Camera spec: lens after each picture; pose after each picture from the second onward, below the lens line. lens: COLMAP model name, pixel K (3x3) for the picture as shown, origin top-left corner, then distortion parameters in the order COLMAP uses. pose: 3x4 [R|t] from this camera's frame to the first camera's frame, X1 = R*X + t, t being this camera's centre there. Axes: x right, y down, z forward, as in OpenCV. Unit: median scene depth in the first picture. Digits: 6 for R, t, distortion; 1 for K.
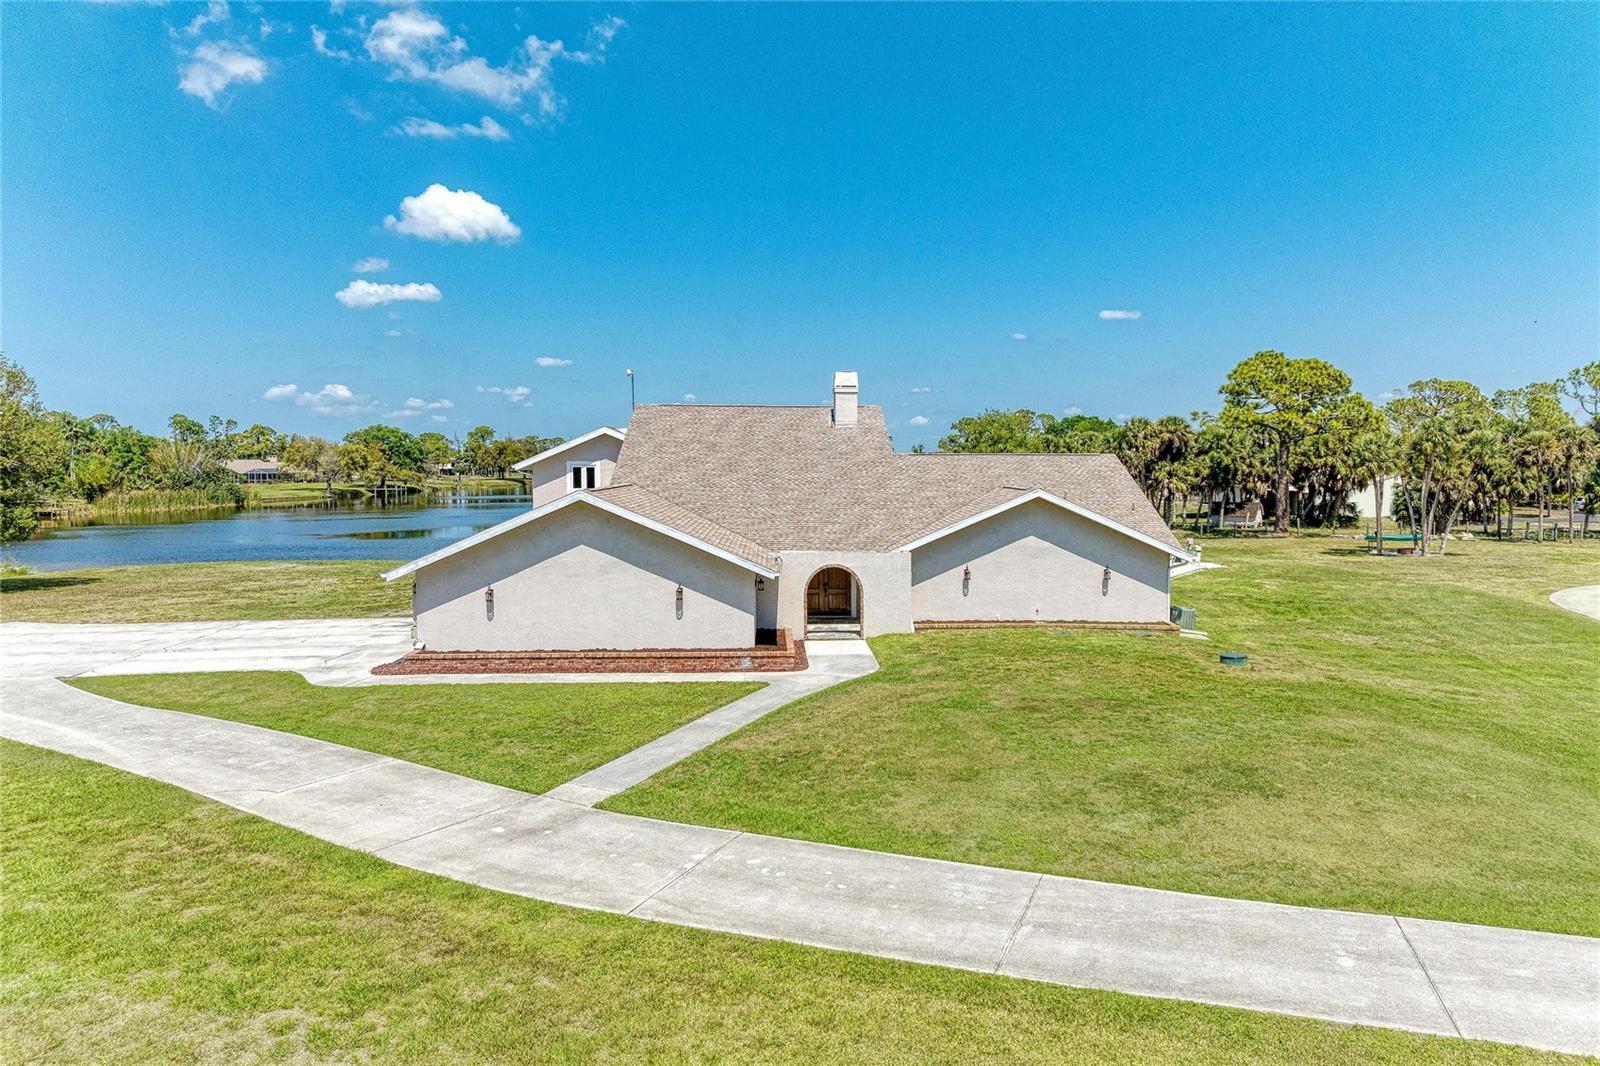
lens RADIAL K [[1144.2, 0, 800.0], [0, 1144.2, 533.0], [0, 0, 1]] dist [-0.000685, -0.000032]
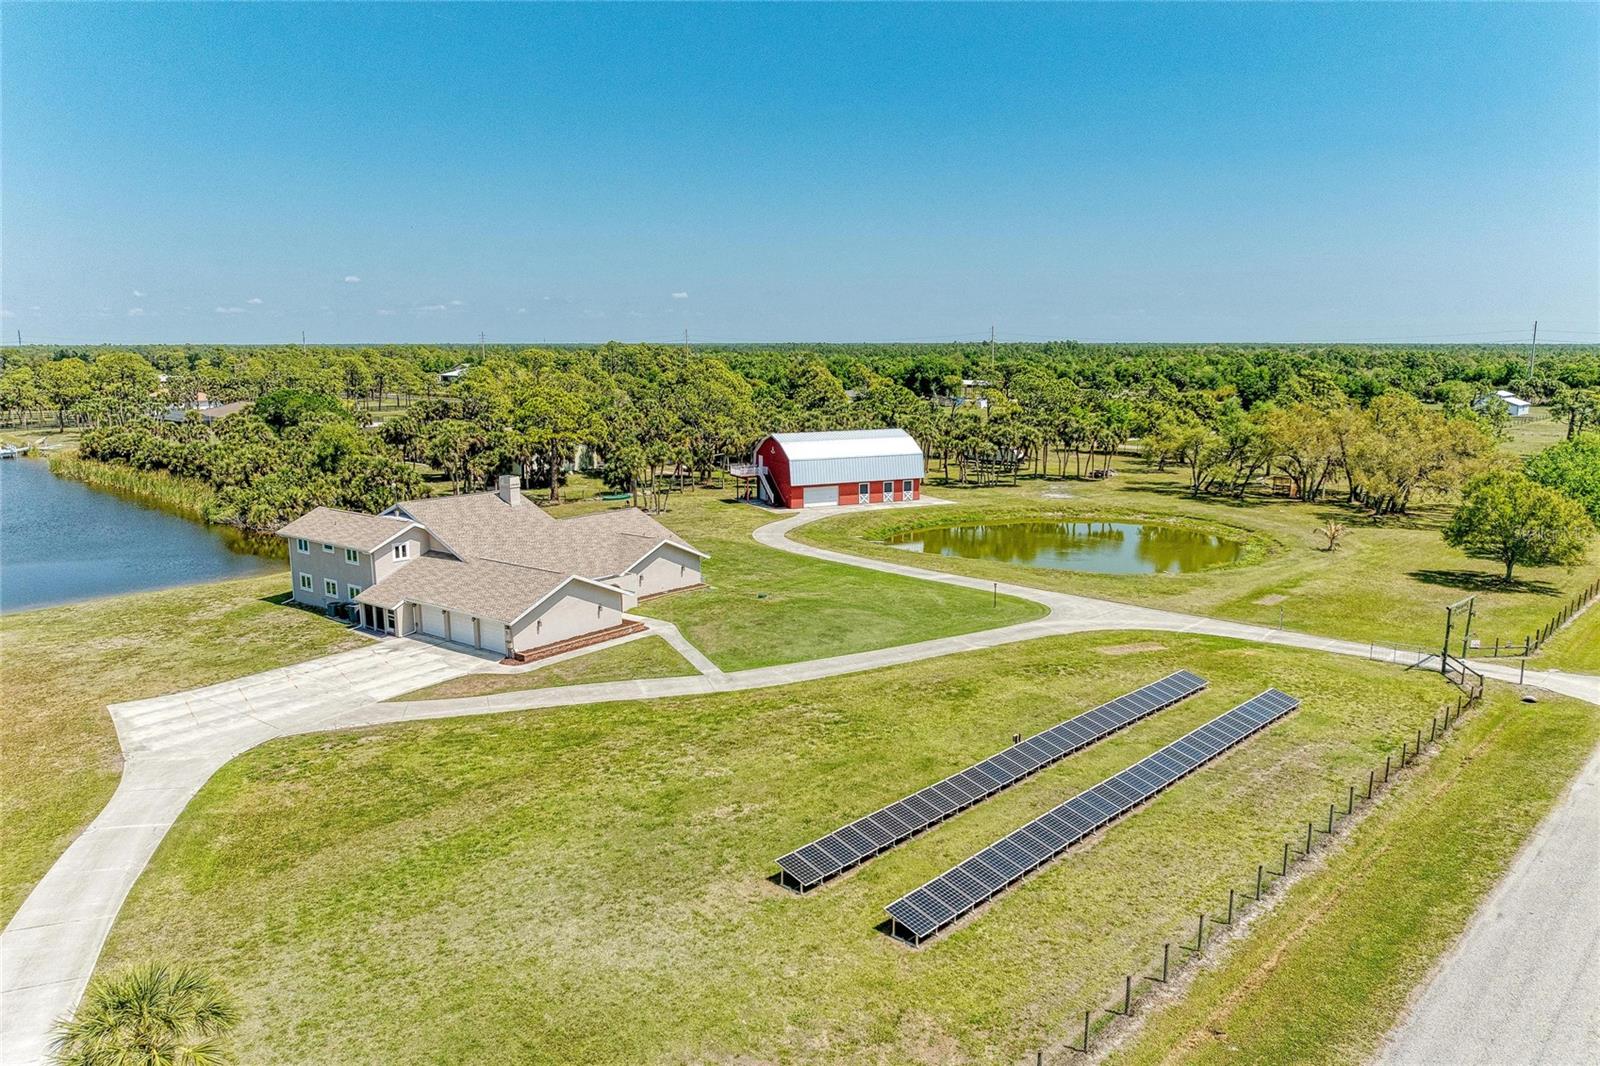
lens RADIAL K [[1144.2, 0, 800.0], [0, 1144.2, 533.0], [0, 0, 1]] dist [-0.000685, -0.000032]
pose [[0.639545, -0.133608, 0.757054, -1.275333], [0.053521, 0.990130, 0.129529, -0.307548], [-0.766888, -0.042321, 0.640384, -0.696844]]
